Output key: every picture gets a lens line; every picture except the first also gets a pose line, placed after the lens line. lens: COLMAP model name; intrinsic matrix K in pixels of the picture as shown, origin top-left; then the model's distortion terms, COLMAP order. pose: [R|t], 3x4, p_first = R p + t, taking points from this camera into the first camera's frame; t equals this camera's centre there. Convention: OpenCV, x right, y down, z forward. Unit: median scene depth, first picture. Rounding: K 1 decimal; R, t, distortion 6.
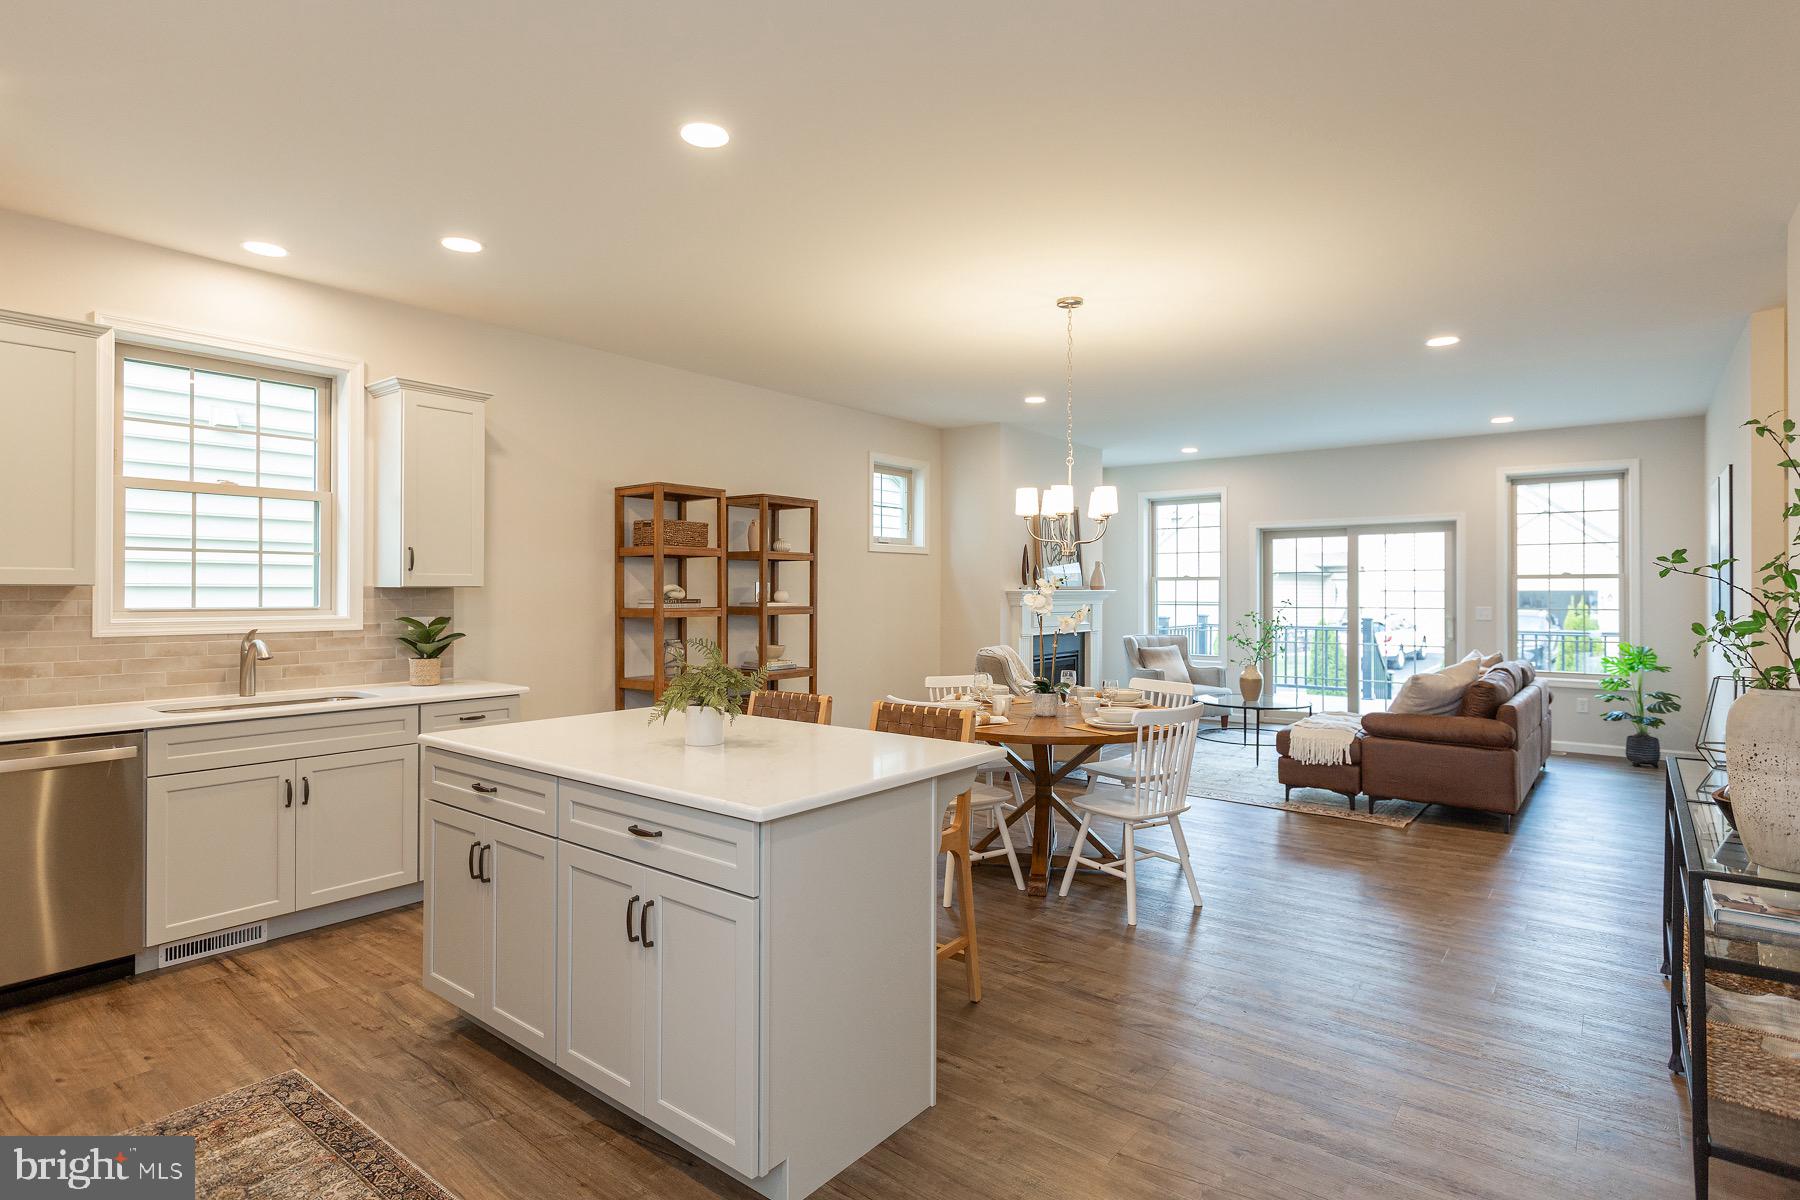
lens RADIAL K [[921.6, 0, 903.0], [0, 921.6, 584.7], [0, 0, 1]] dist [-0.002925, 0.001437]
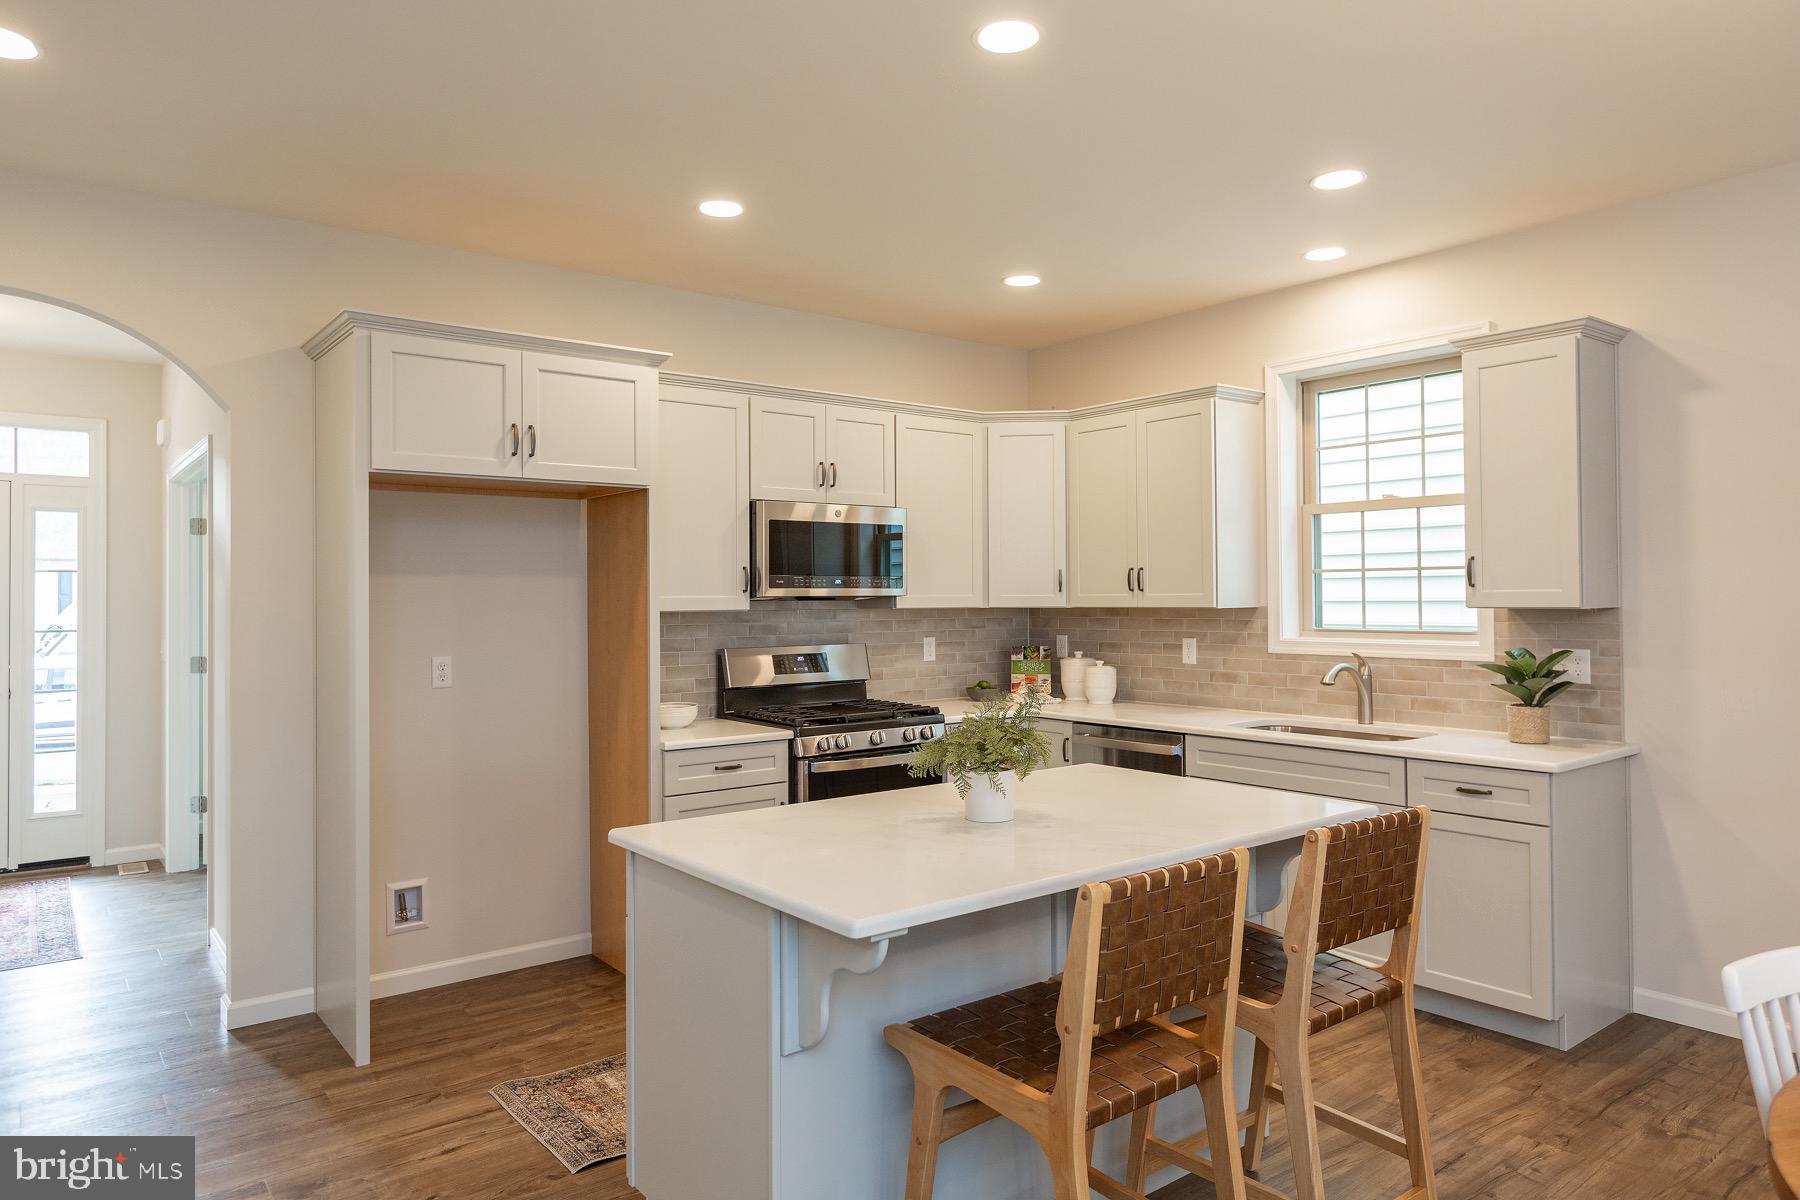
lens RADIAL K [[1134.9, 0, 910.5], [0, 1134.9, 584.9], [0, 0, 1]] dist [0.005048, -0.002744]
pose [[-0.232890, -0.009426, -0.972457, 0.287165], [0.015979, 0.999781, -0.013518, -0.006984], [0.972372, -0.018688, -0.232689, 0.446463]]
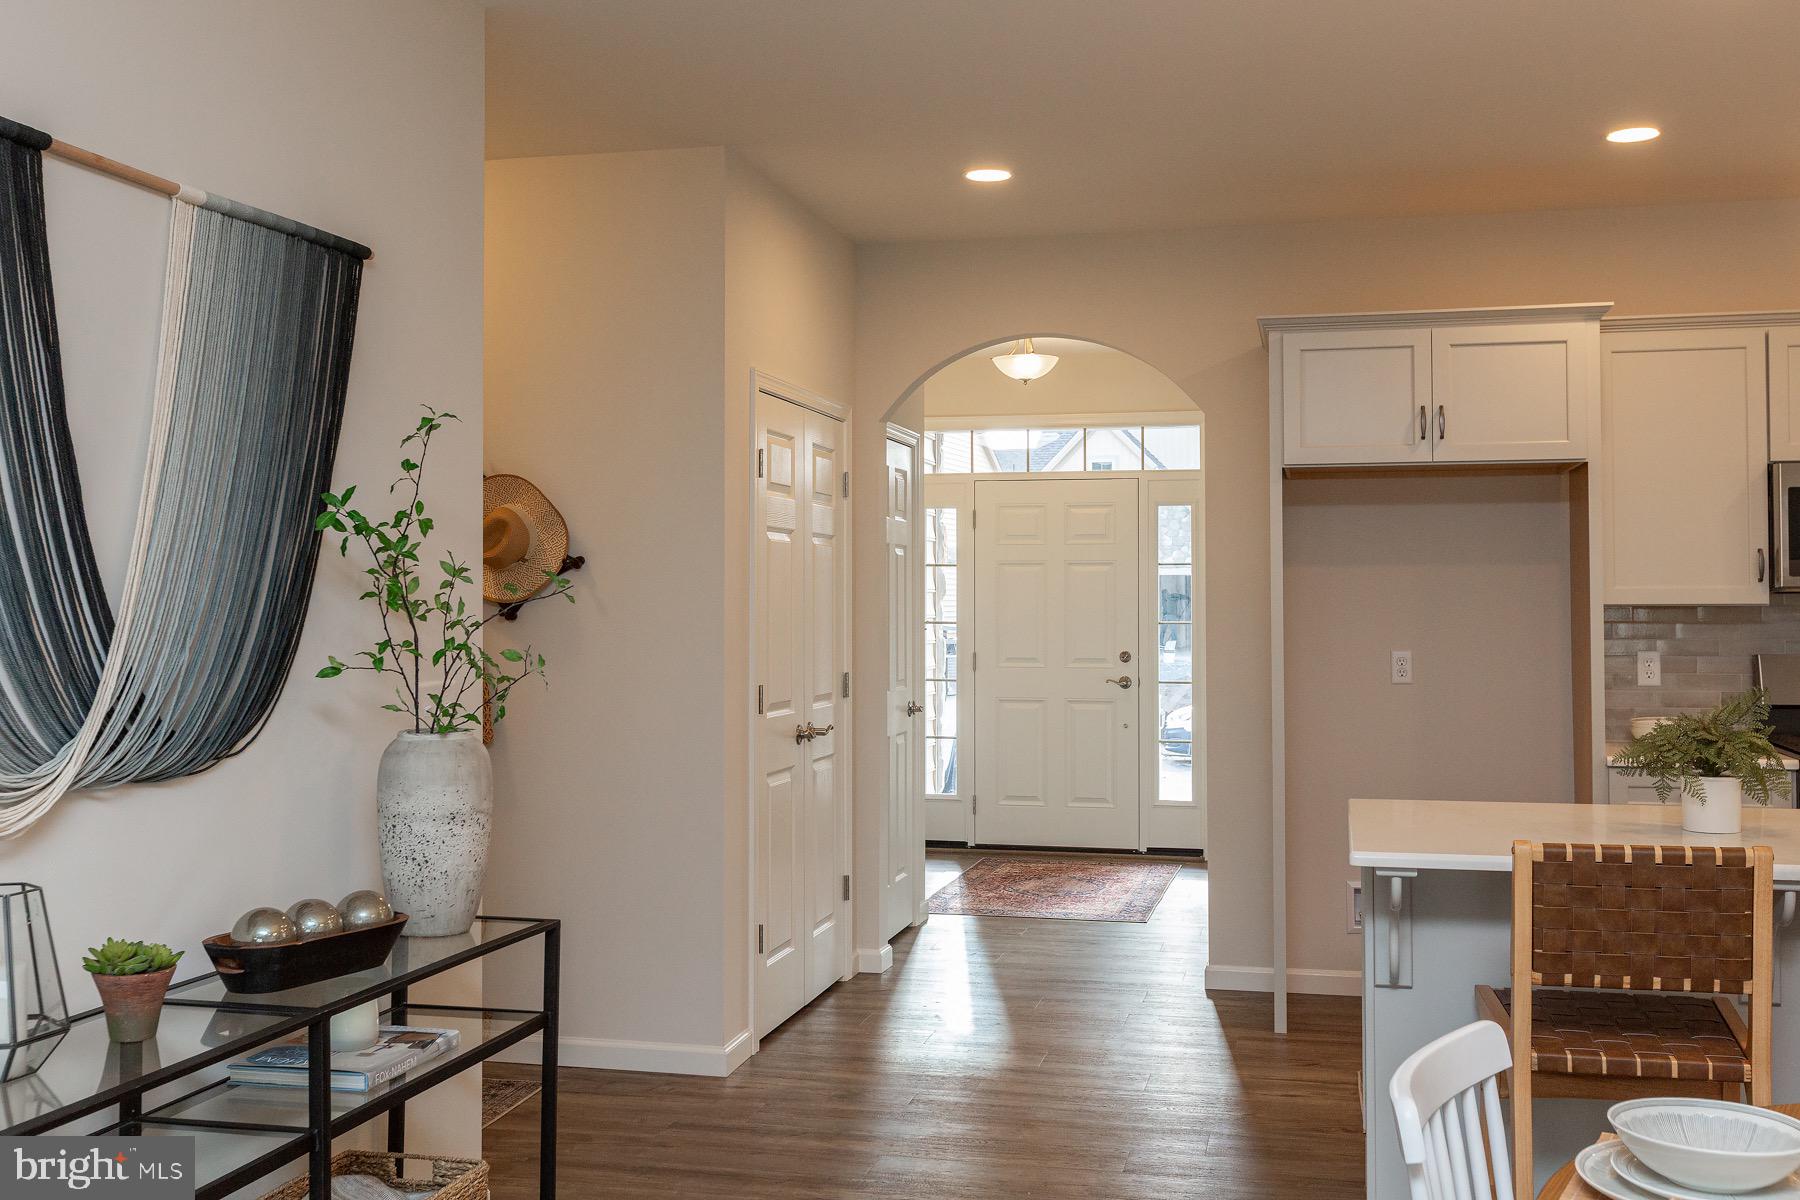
lens RADIAL K [[1763.0, 0, 923.2], [0, 1763.0, 560.1], [0, 0, 1]] dist [0.003860, 0.000000]
pose [[-0.904989, -0.007130, -0.425375, 0.351613], [0.007321, 0.999451, -0.032327, 0.000222], [0.425372, -0.032369, -0.904439, 0.759183]]
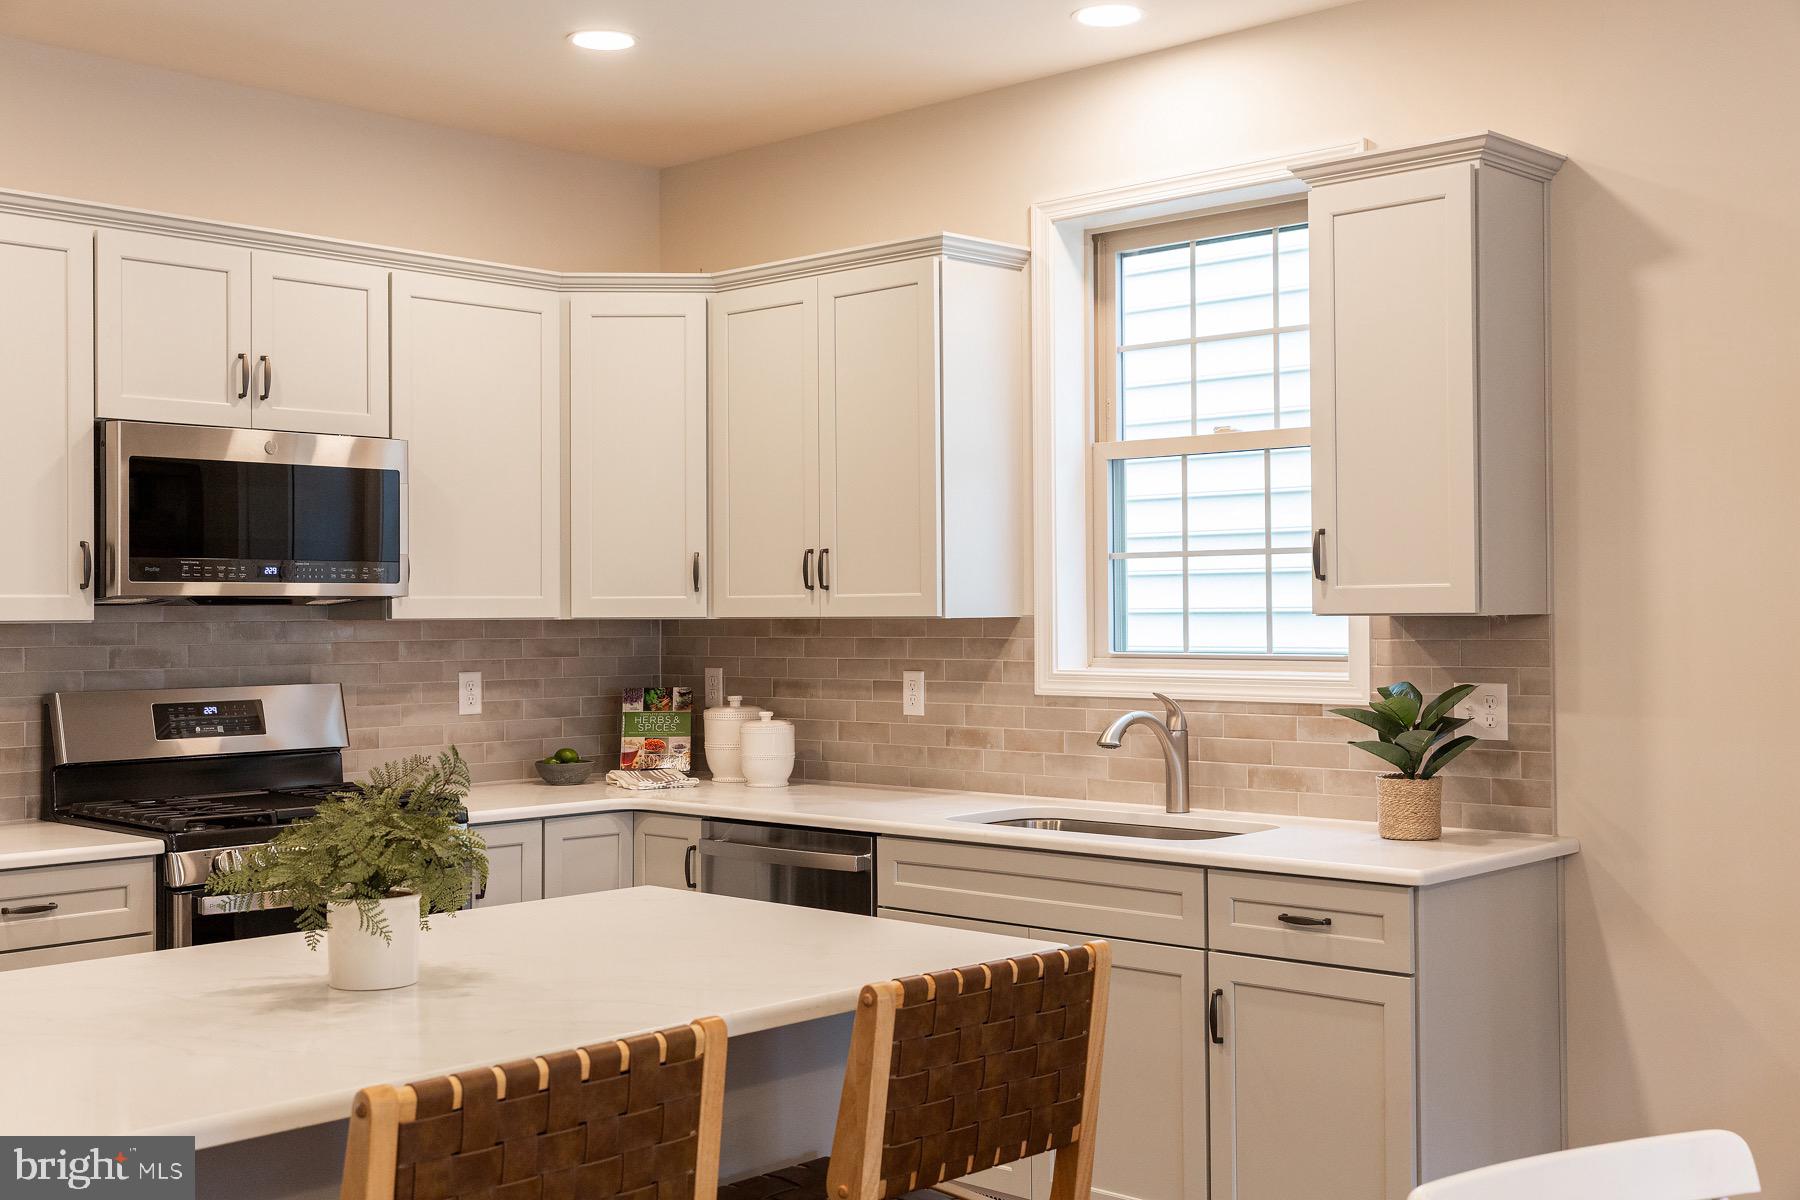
lens RADIAL K [[1978.4, 0, 900.9], [0, 1978.4, 593.0], [0, 0, 1]] dist [0.018049, 0.000000]
pose [[-0.090696, -0.009055, -0.995837, 0.271470], [0.015287, 0.999828, -0.010483, -0.001203], [0.995761, -0.016174, -0.090542, 0.513714]]
